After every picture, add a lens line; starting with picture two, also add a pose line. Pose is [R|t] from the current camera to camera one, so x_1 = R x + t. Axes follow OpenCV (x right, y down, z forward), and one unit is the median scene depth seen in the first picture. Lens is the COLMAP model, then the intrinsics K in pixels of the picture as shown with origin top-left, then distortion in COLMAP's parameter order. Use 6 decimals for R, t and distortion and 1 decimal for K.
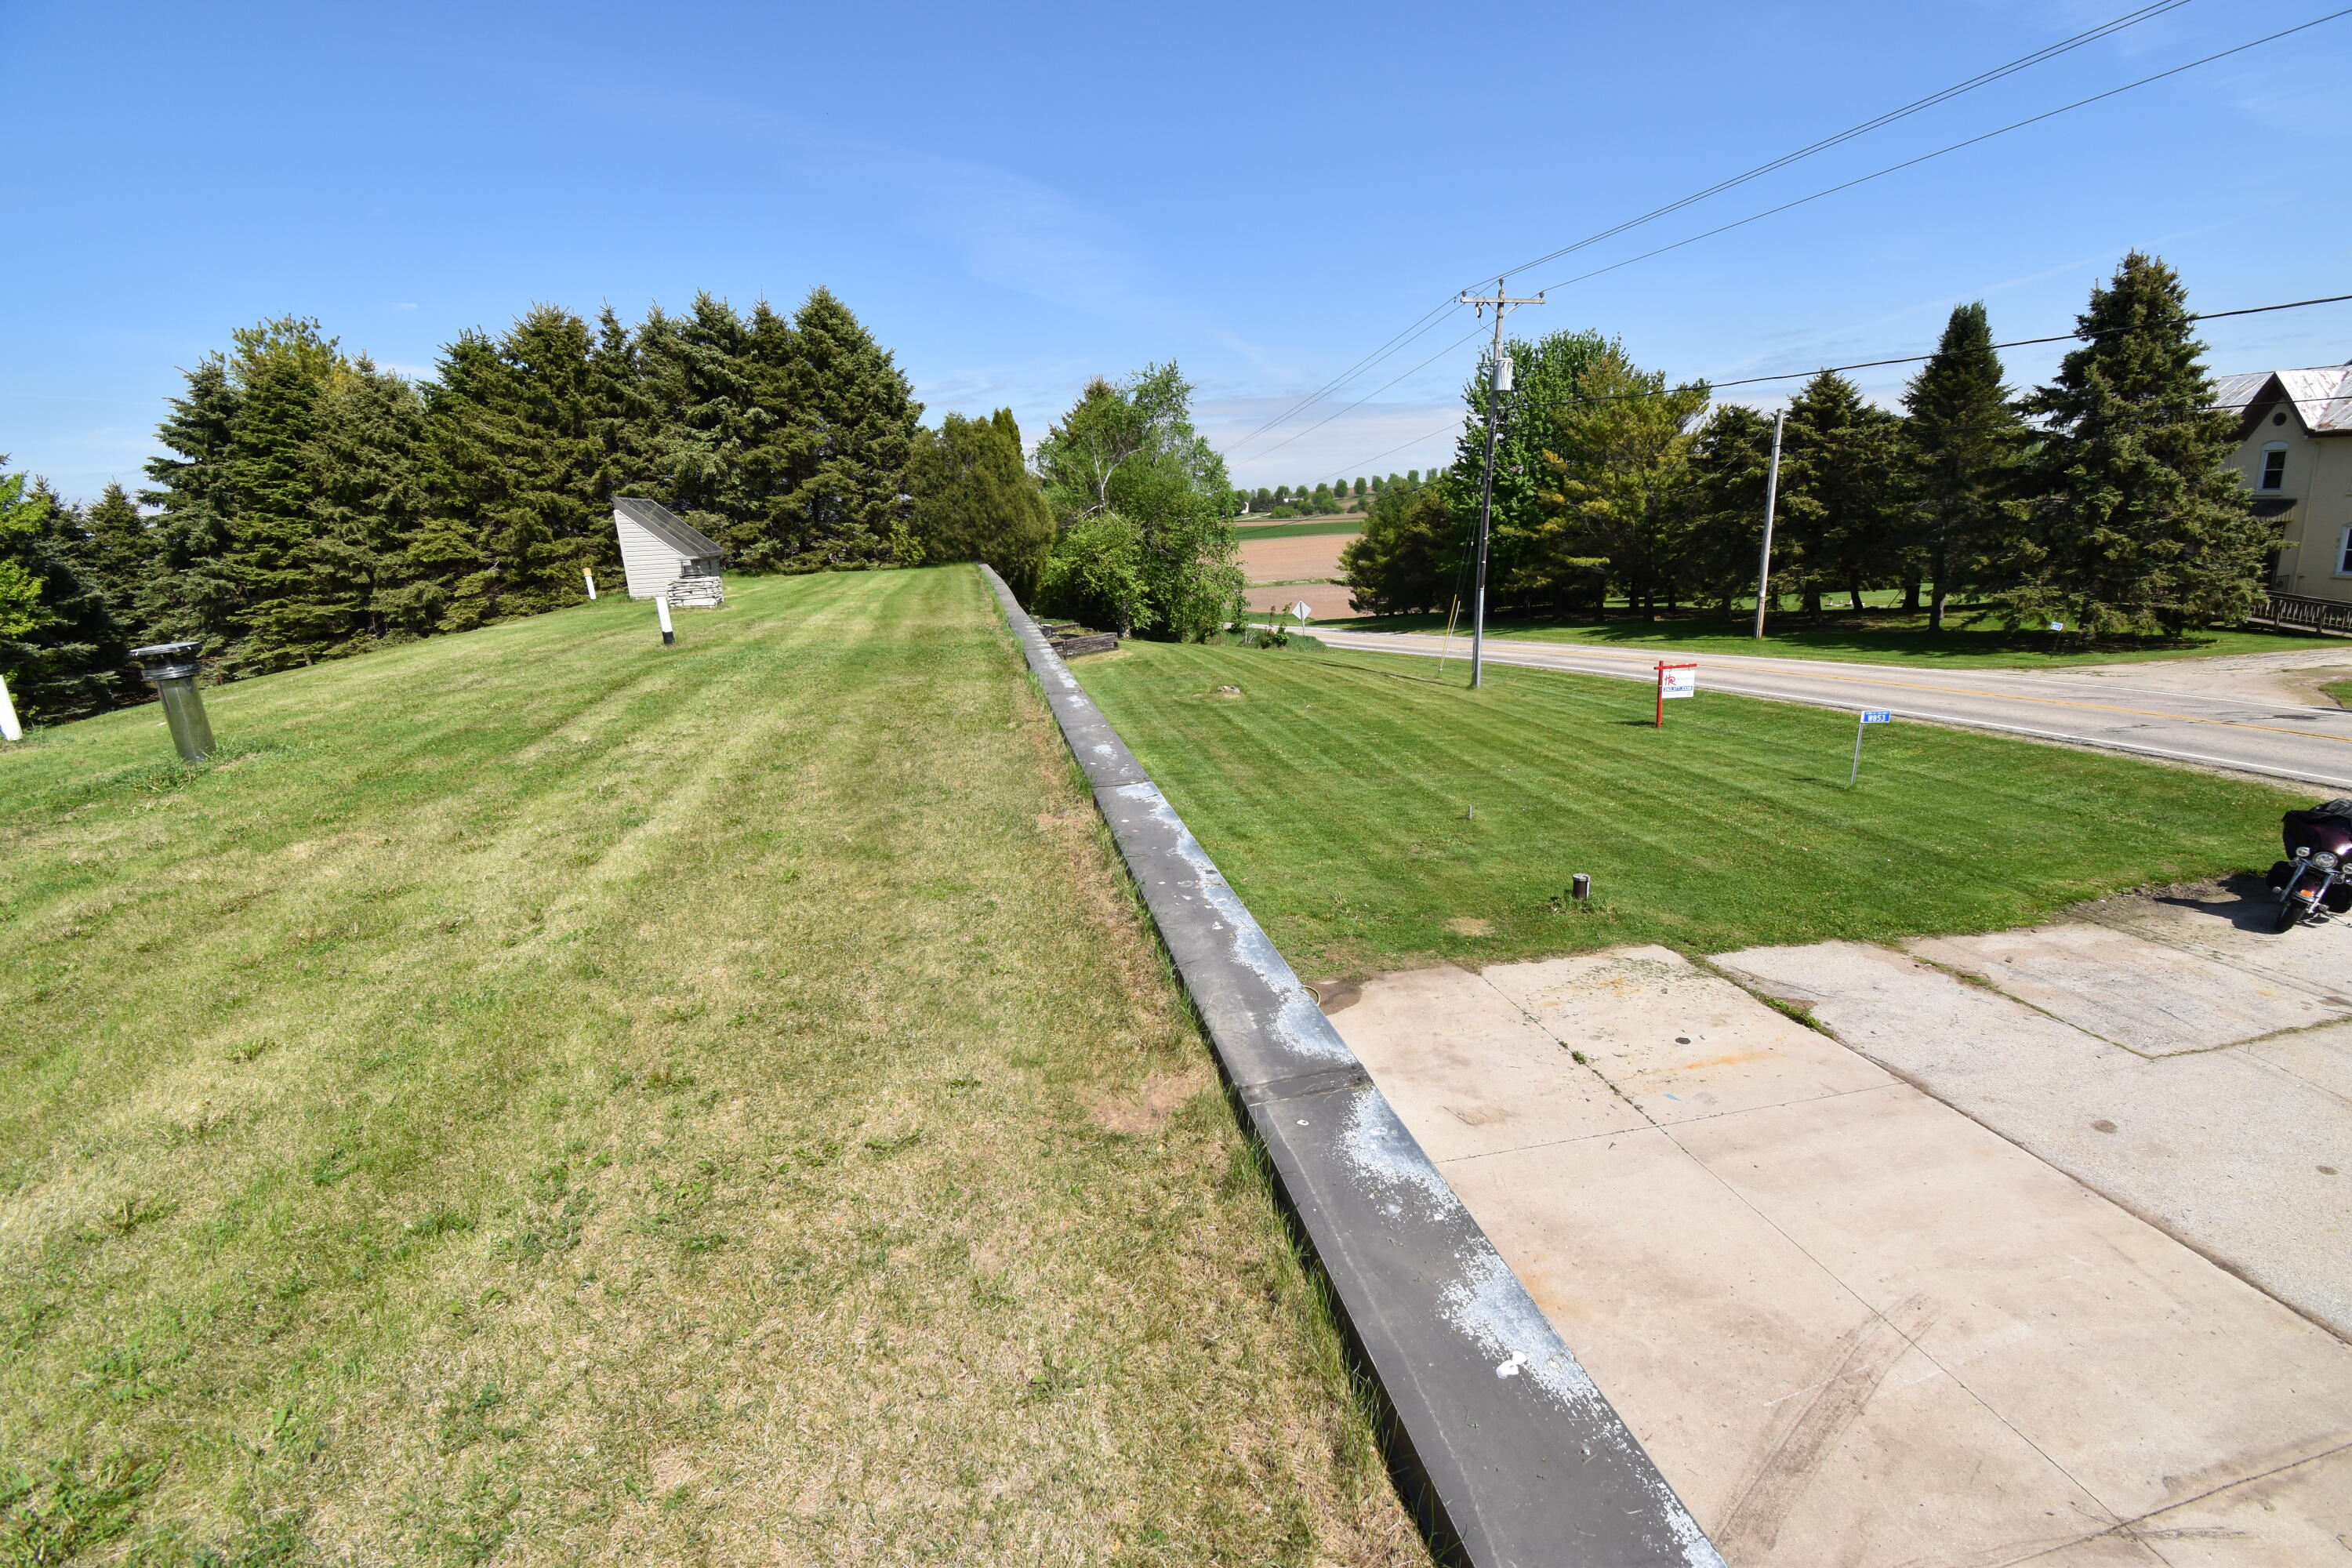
lens RADIAL K [[1037.7, 0, 1194.5], [0, 1037.7, 796.5], [0, 0, 1]] dist [0.002455, -0.016336]
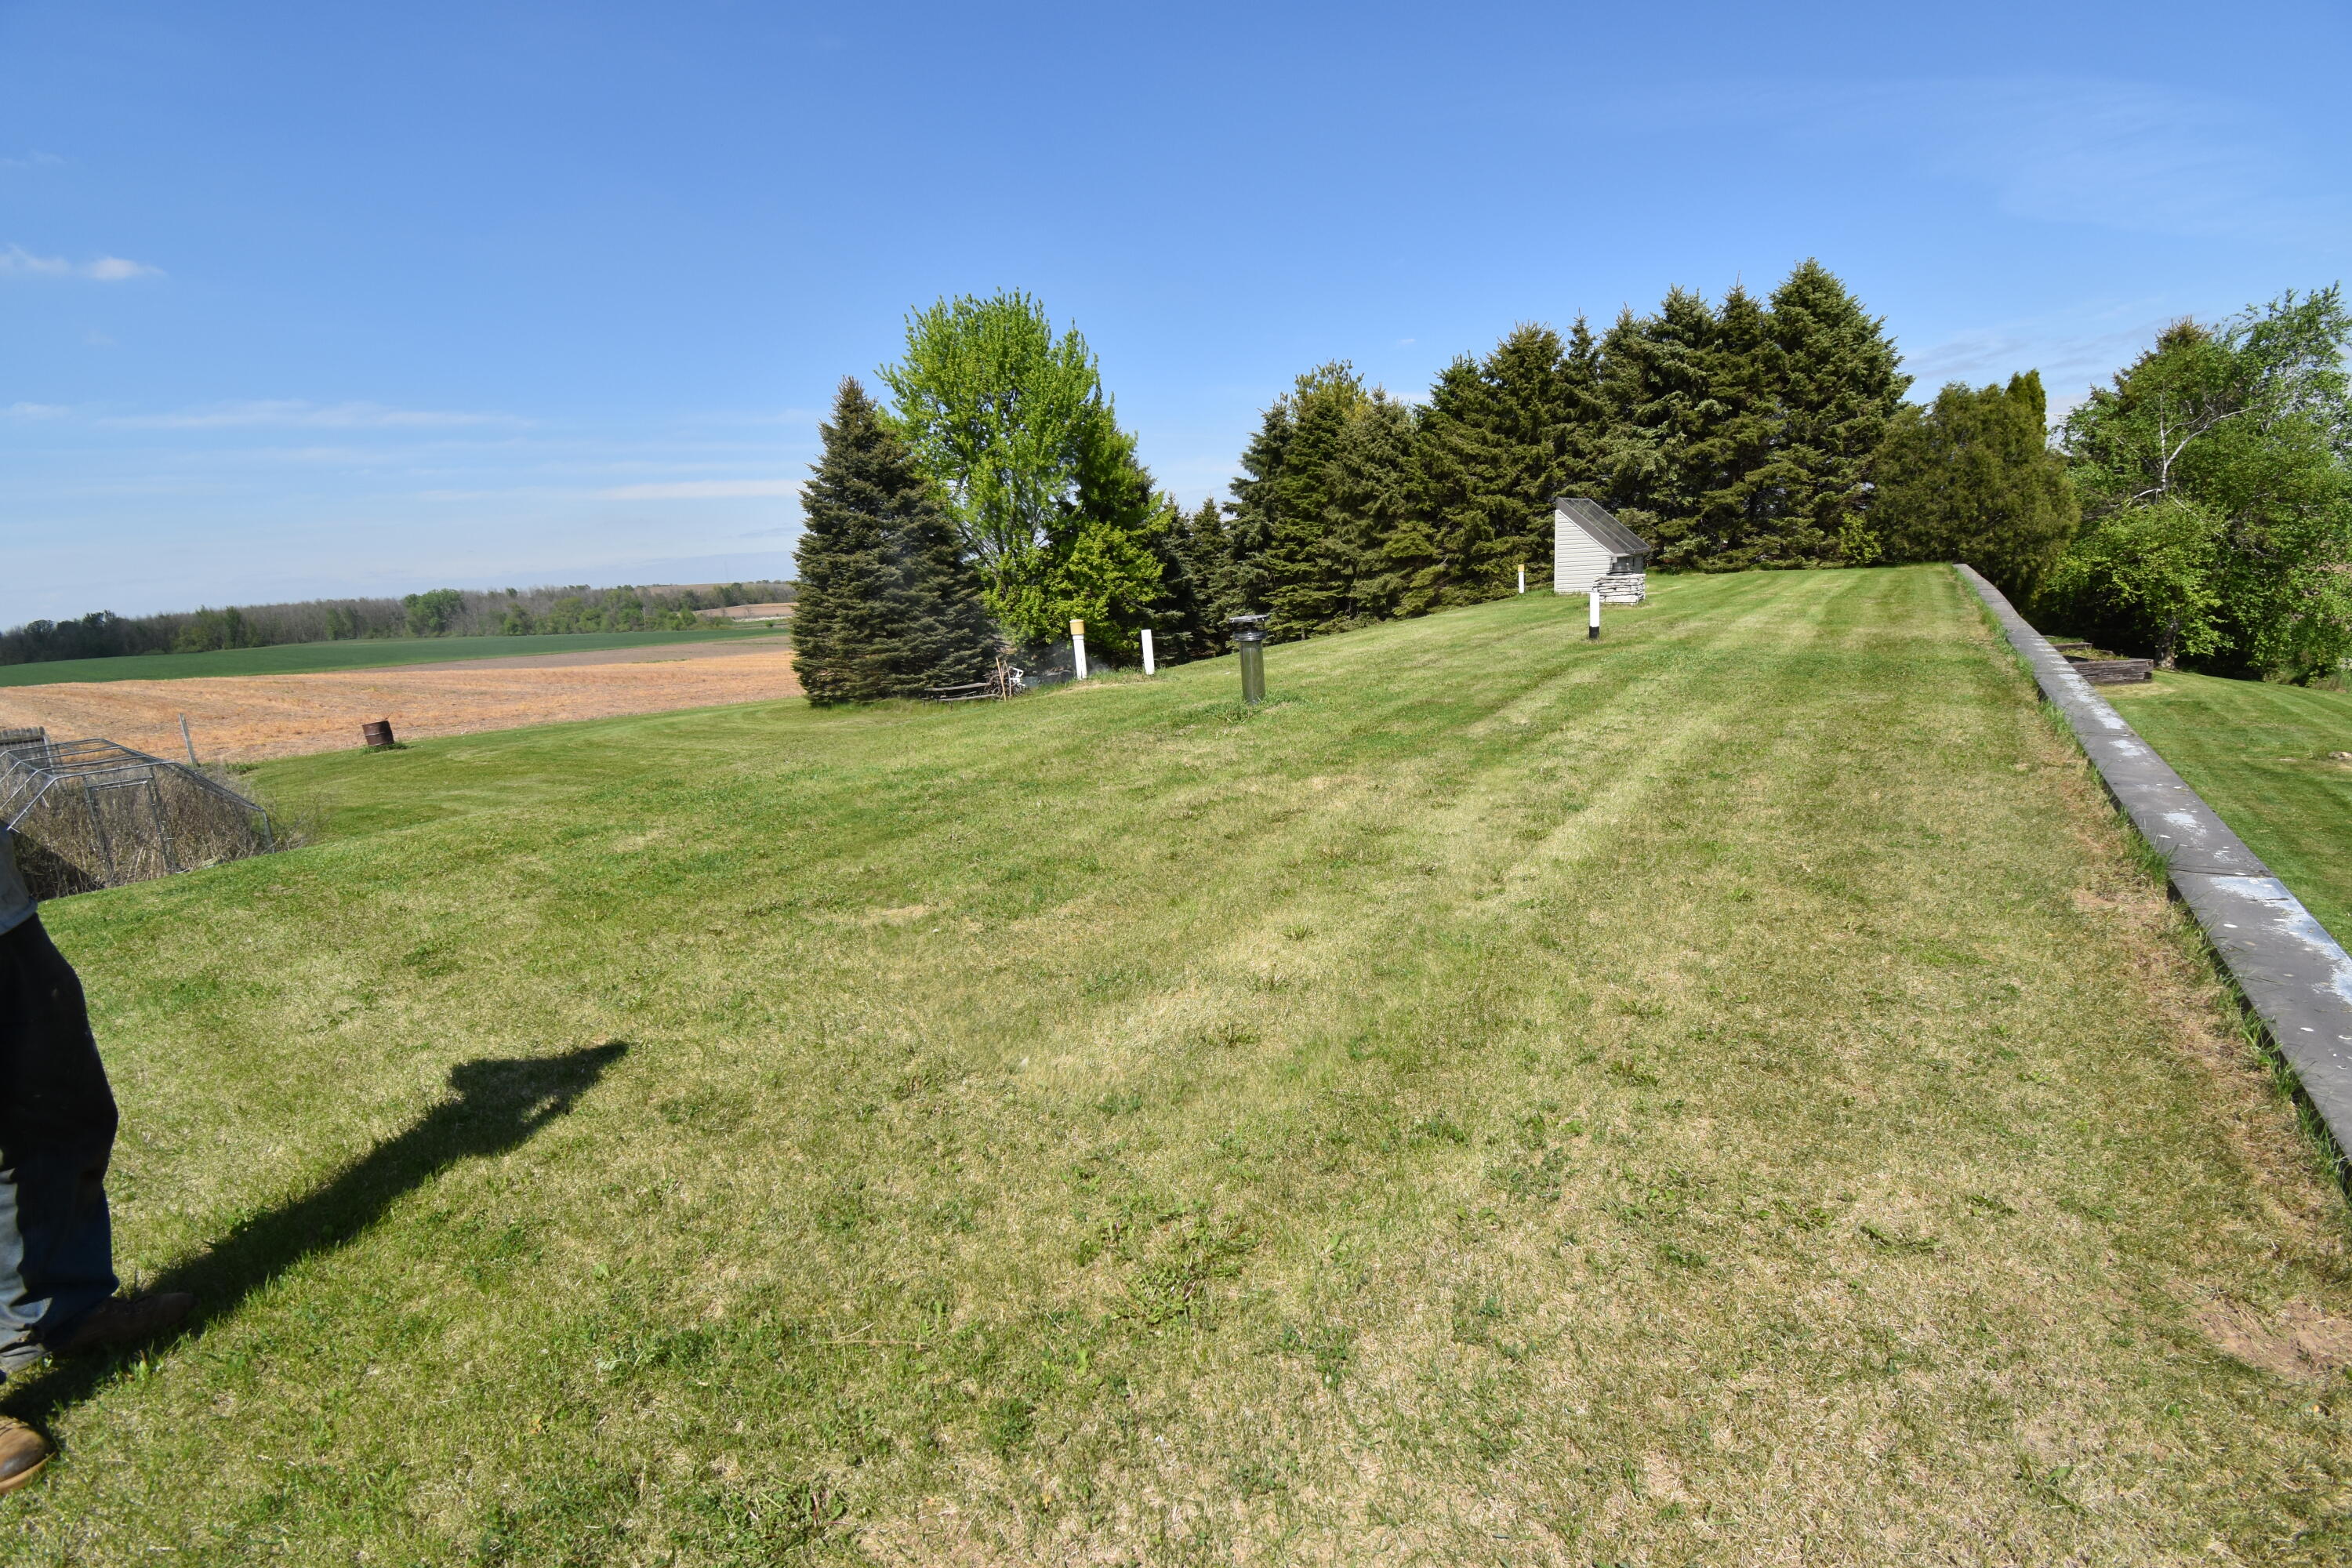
lens RADIAL K [[1037.7, 0, 1168.1], [0, 1037.7, 796.1], [0, 0, 1]] dist [0.002455, -0.016336]
pose [[0.677568, 0.167359, -0.716165, -0.013008], [-0.165905, 0.983447, 0.072856, 0.001029], [0.716504, 0.069450, 0.694118, -0.003946]]
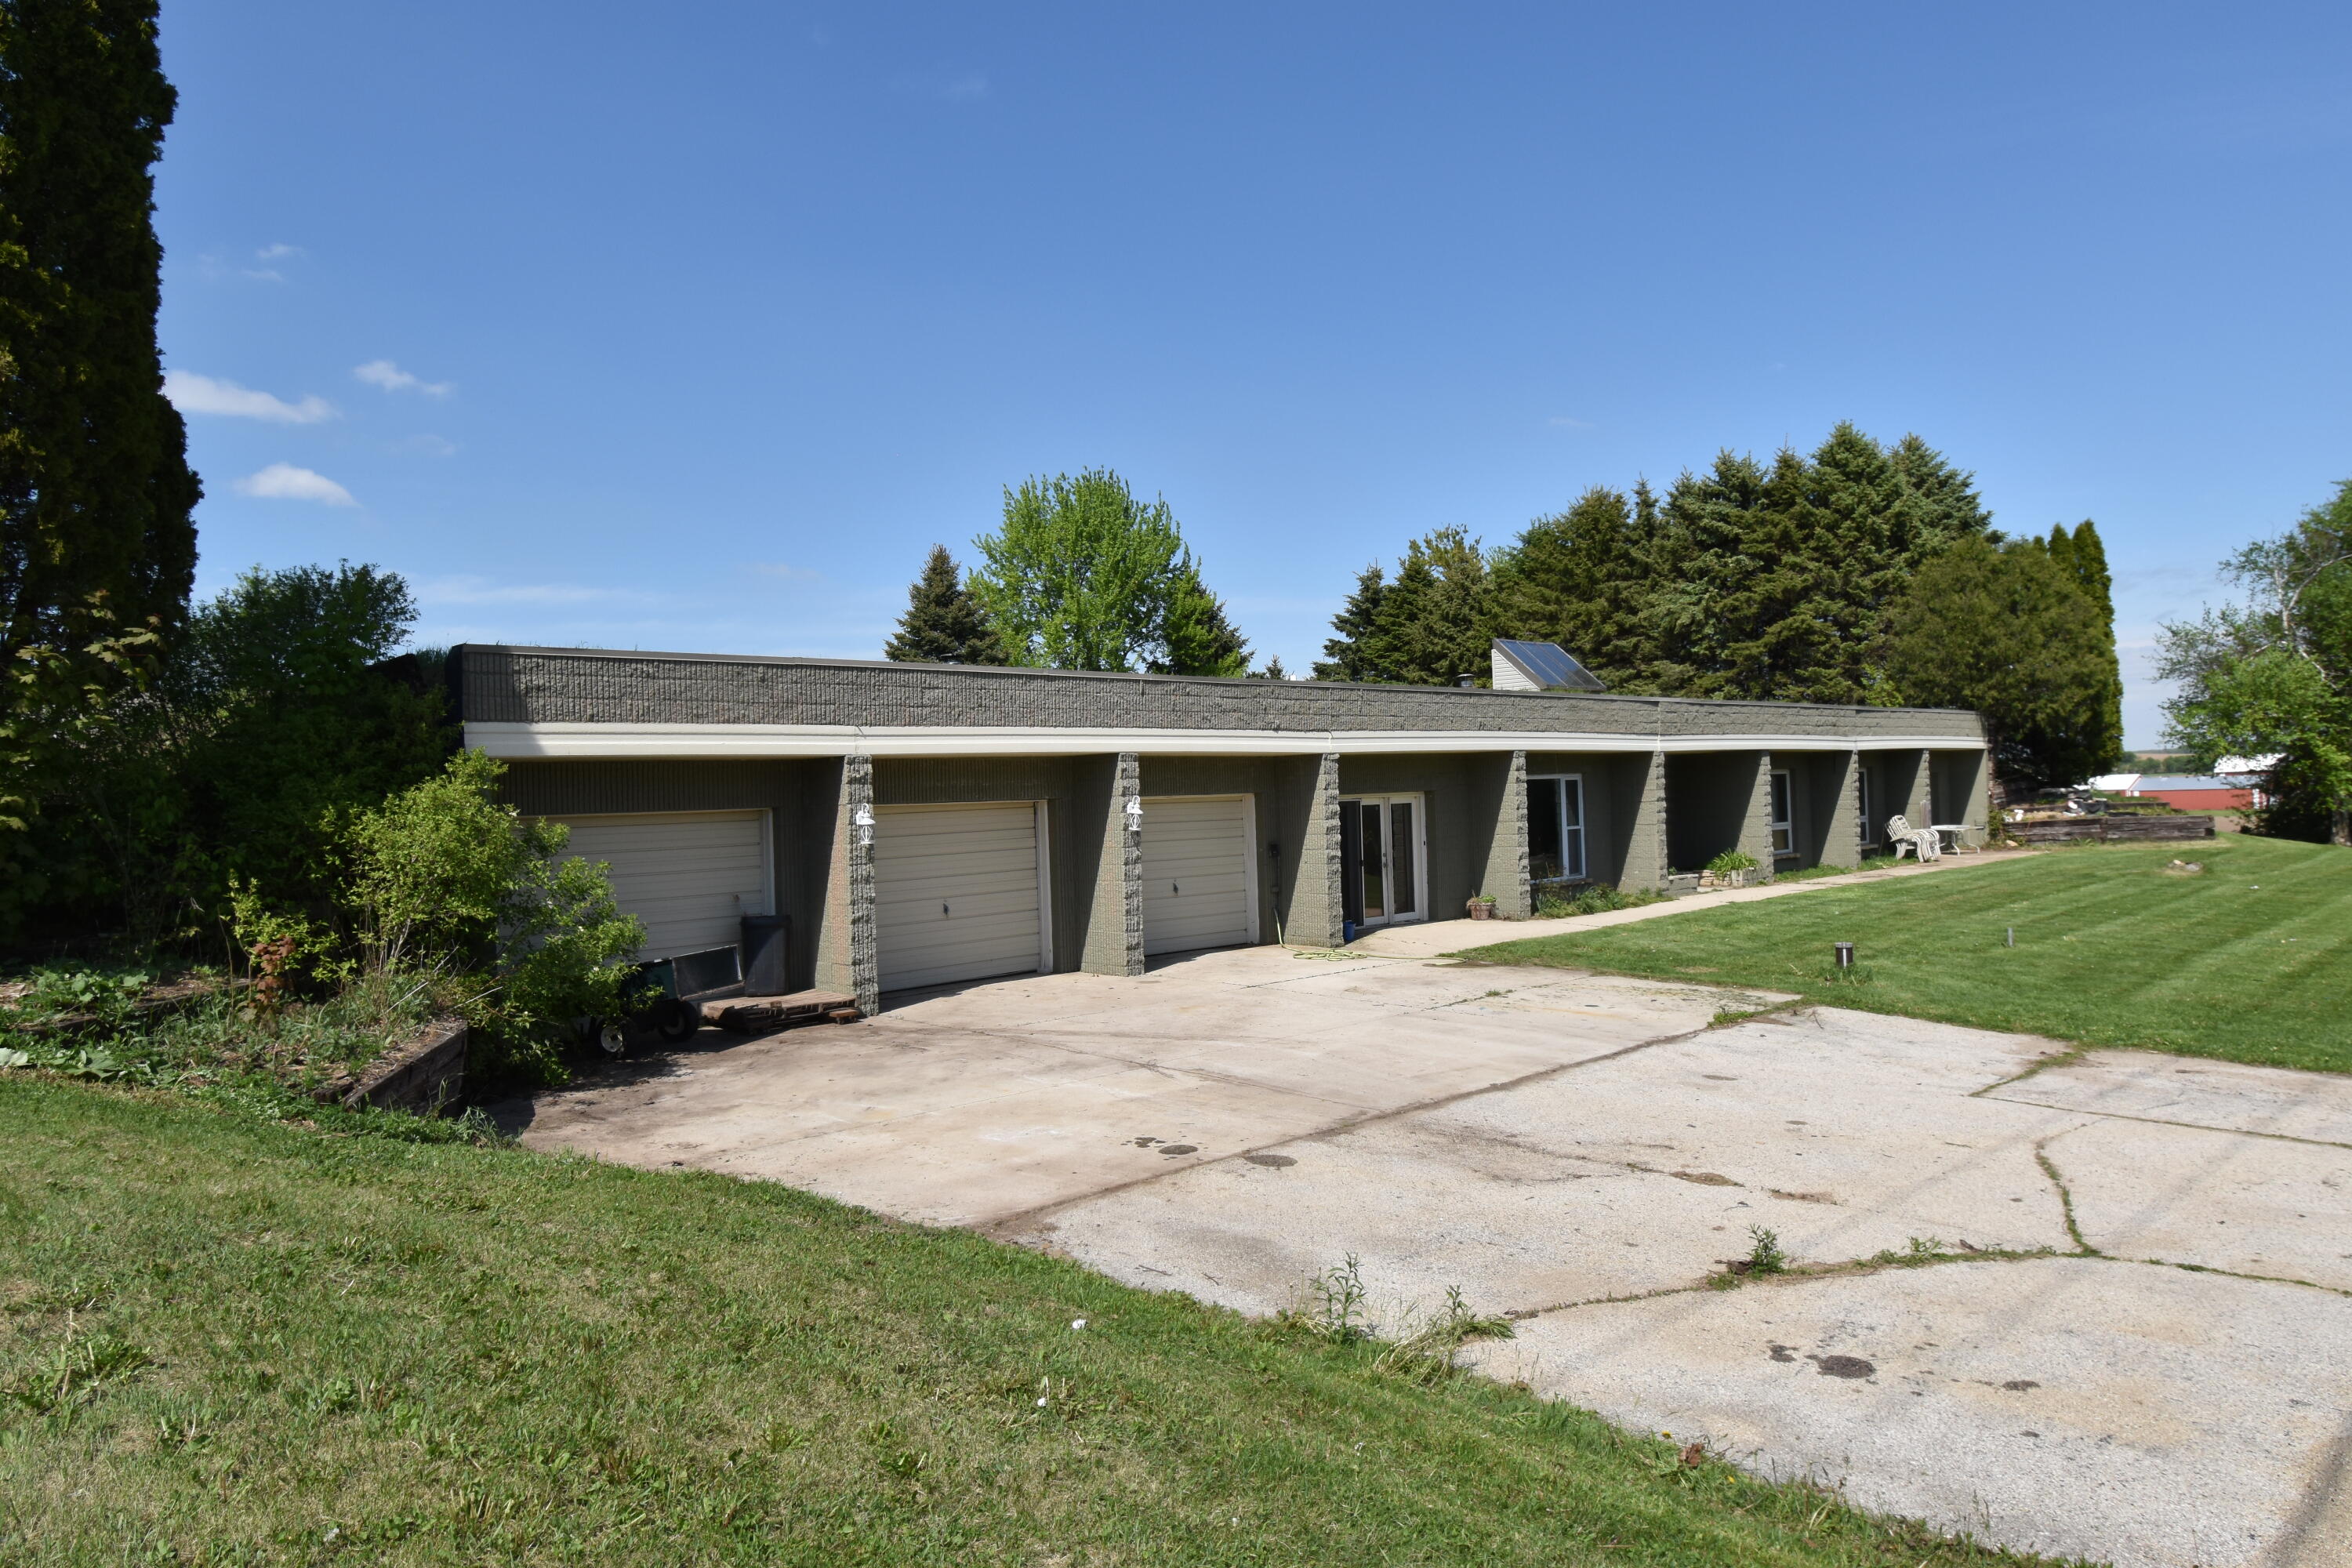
lens RADIAL K [[1437.7, 0, 1161.1], [0, 1437.7, 788.0], [0, 0, 1]] dist [0.015741, -0.001929]
pose [[0.499724, 0.025846, -0.865799, 0.488292], [-0.219080, 0.970827, -0.097468, 0.085251], [0.838022, 0.238386, 0.490807, -0.058930]]
